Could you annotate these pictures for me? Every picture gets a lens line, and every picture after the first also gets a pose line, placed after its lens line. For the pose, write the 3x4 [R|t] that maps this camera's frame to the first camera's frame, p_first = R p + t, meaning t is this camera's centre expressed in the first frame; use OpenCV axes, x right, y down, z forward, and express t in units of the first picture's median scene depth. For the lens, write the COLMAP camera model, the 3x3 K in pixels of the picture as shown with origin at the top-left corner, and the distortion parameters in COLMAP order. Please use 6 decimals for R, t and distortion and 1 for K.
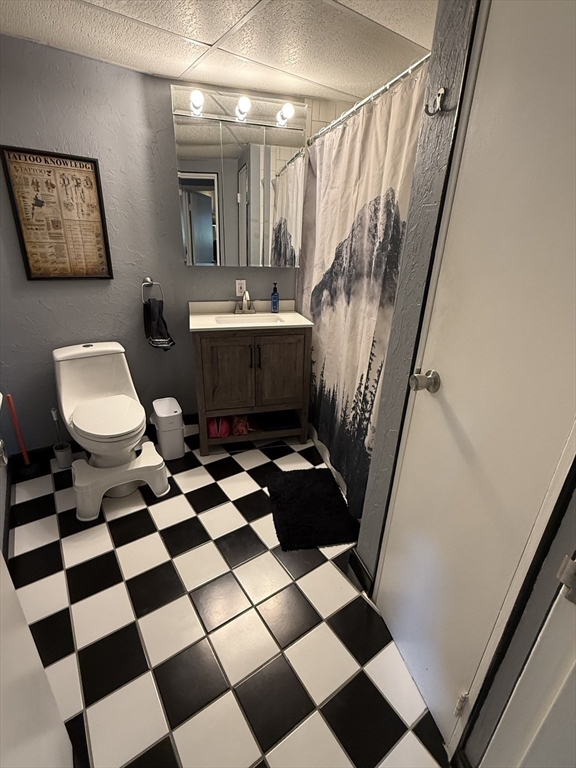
lens RADIAL K [[356.3, 0, 288.0], [0, 356.3, 384.0], [0, 0, 1]] dist [0.000019, -0.000489]
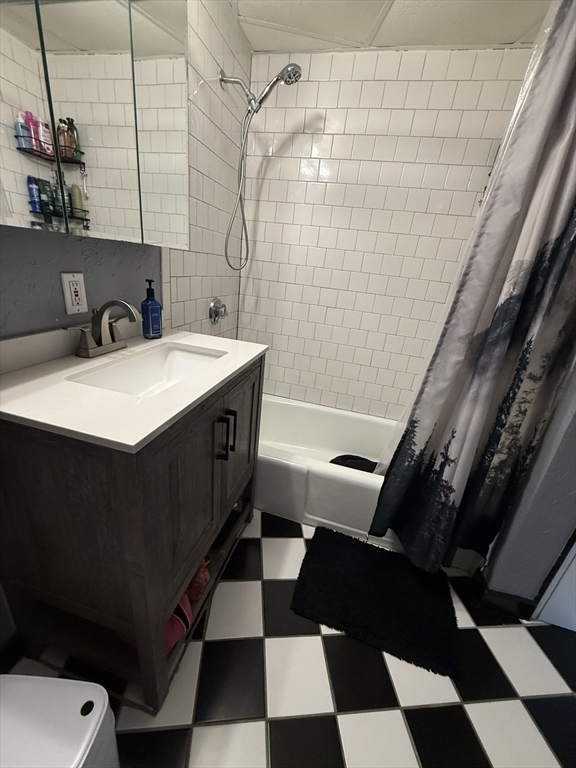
lens RADIAL K [[305.7, 0, 287.7], [0, 305.7, 381.7], [0, 0, 1]] dist [-0.000107, 0.000079]
pose [[0.496047, -0.293195, 0.817297, -0.342137], [0.235049, 0.951464, 0.198667, -0.193450], [-0.835877, 0.093557, 0.540886, 0.642544]]
